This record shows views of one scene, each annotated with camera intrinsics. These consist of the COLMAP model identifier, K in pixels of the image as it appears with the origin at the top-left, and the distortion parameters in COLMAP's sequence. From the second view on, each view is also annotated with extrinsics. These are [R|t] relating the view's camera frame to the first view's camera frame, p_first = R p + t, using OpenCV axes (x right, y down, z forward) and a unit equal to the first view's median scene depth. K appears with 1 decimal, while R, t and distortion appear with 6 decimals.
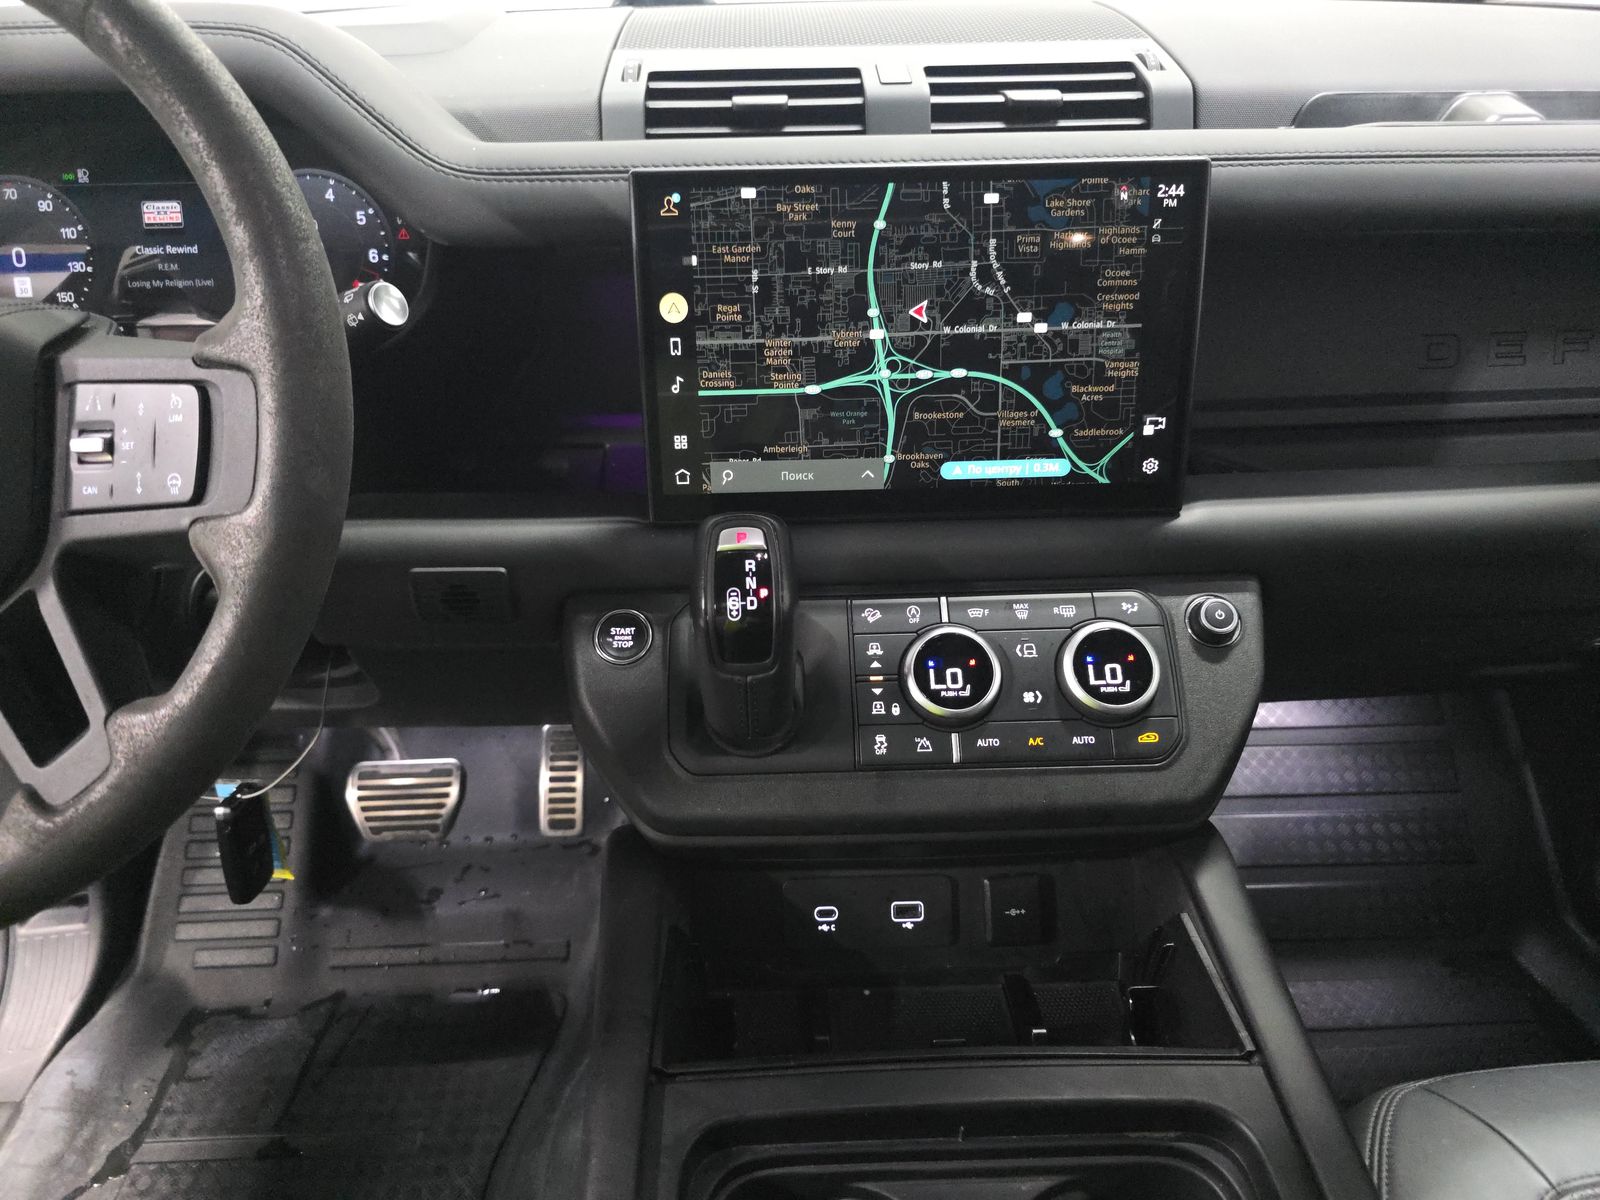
lens RADIAL K [[1078.3, 0, 796.9], [0, 1078.3, 644.5], [0, 0, 1]] dist [0.068426, -0.074478]
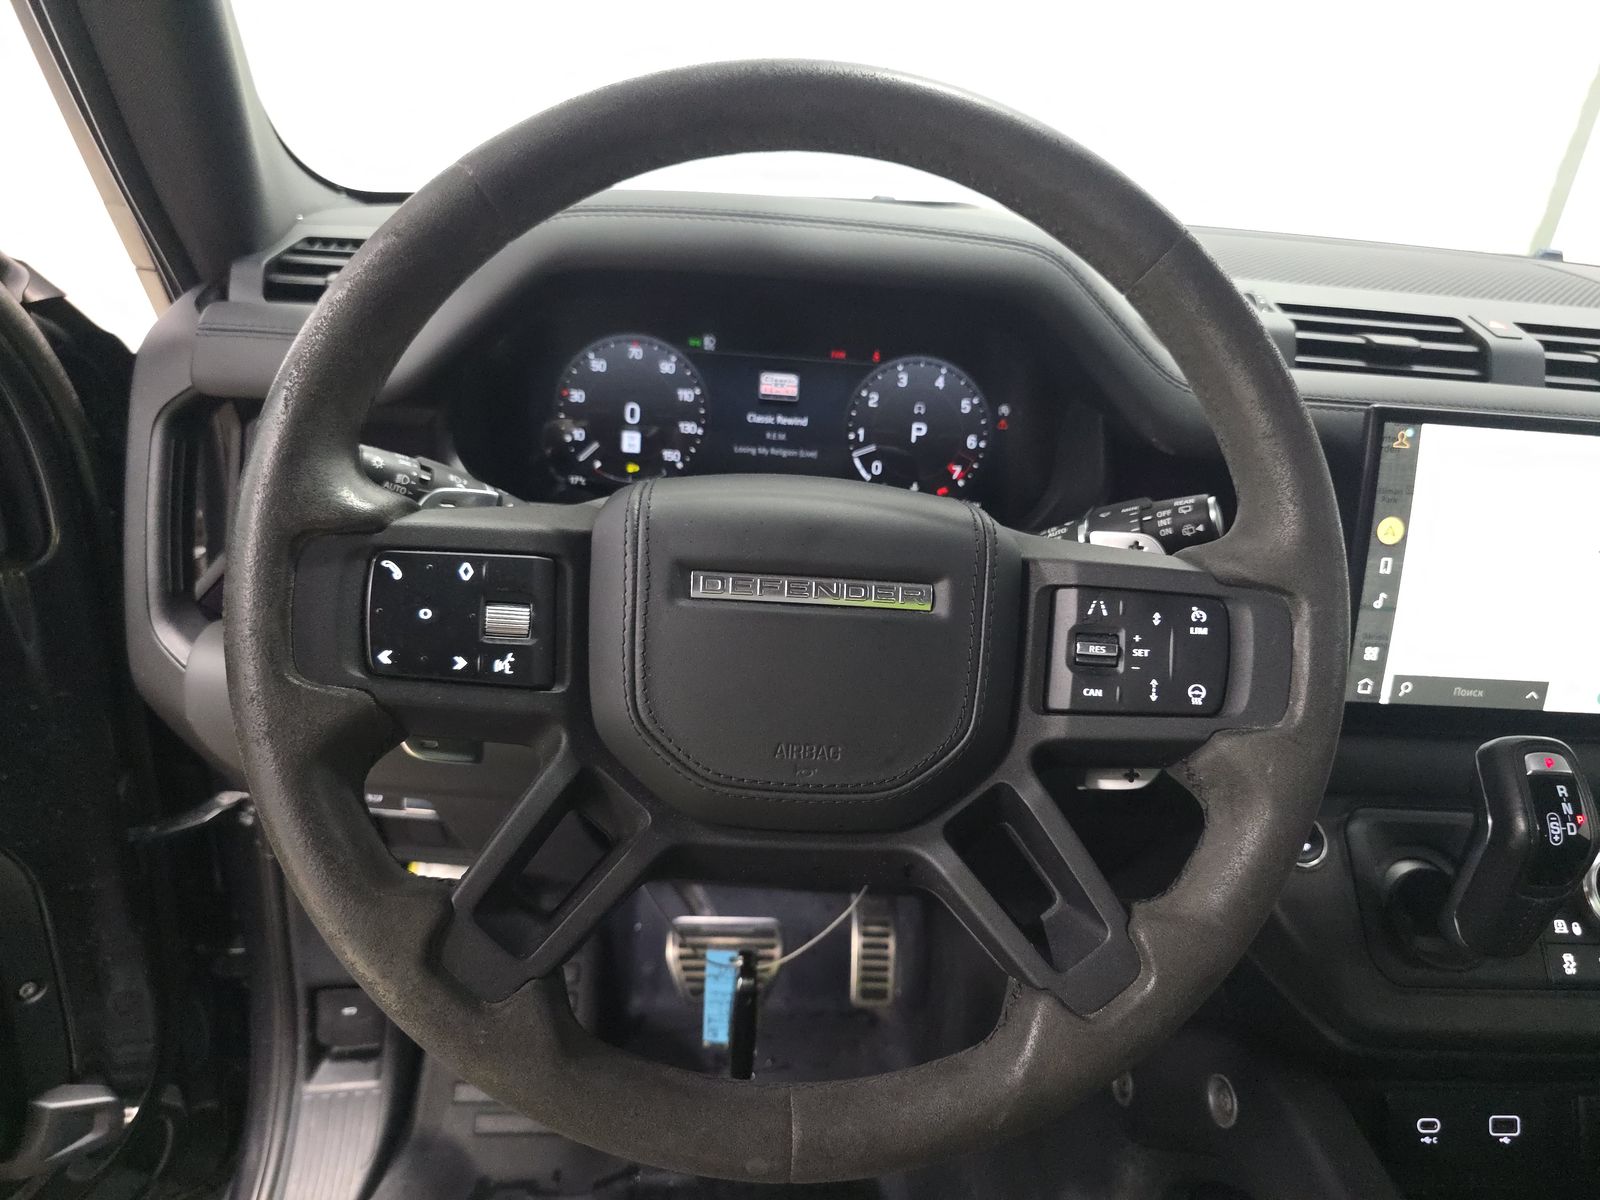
lens RADIAL K [[1109.2, 0, 792.0], [0, 1109.2, 656.1], [0, 0, 1]] dist [0.010413, -0.007069]
pose [[0.993905, 0.069921, 0.085231, -0.636099], [-0.060218, 0.991935, -0.111530, -0.027762], [-0.092342, 0.105718, 0.990099, -0.001491]]
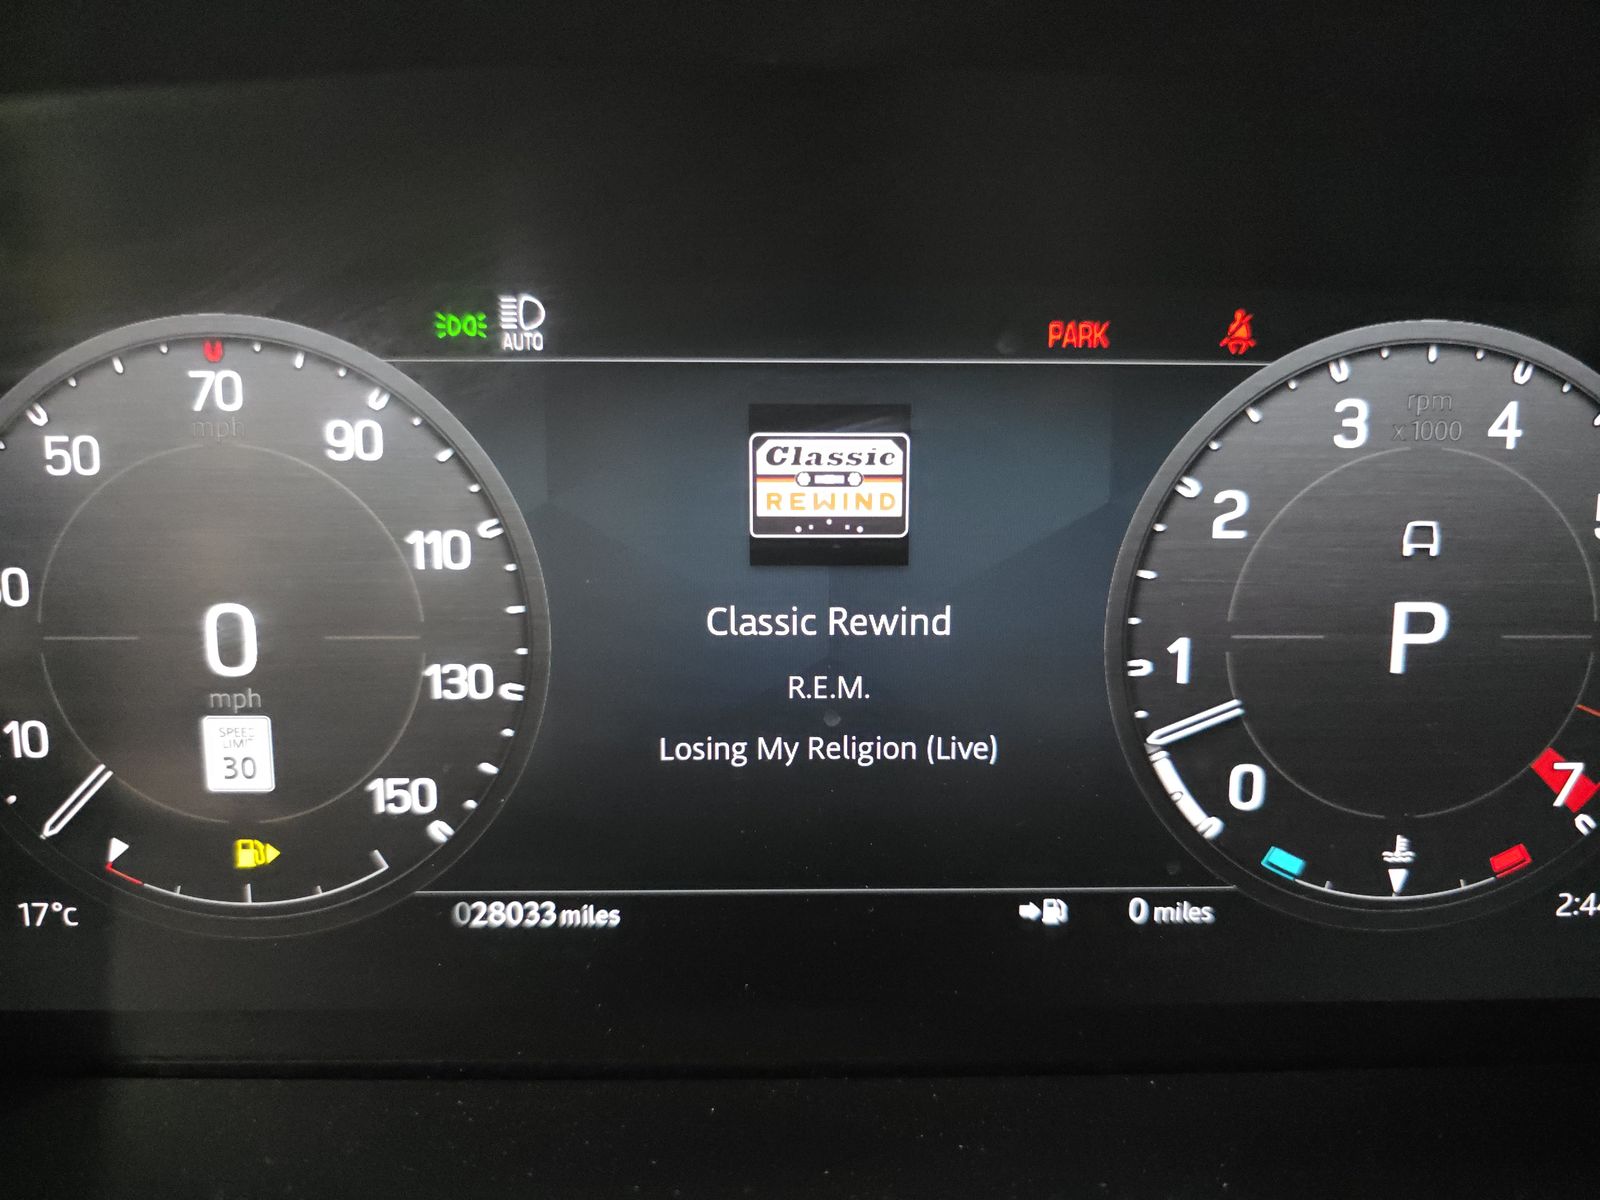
lens RADIAL K [[1079.2, 0, 800.0], [0, 1079.2, 600.0], [0, 0, 1]] dist [-0.049277, -0.001784]
pose [[0.999693, 0.023527, -0.007713, -0.581444], [-0.024009, 0.997269, -0.069847, -0.349040], [0.006048, 0.070011, 0.997528, 0.760894]]
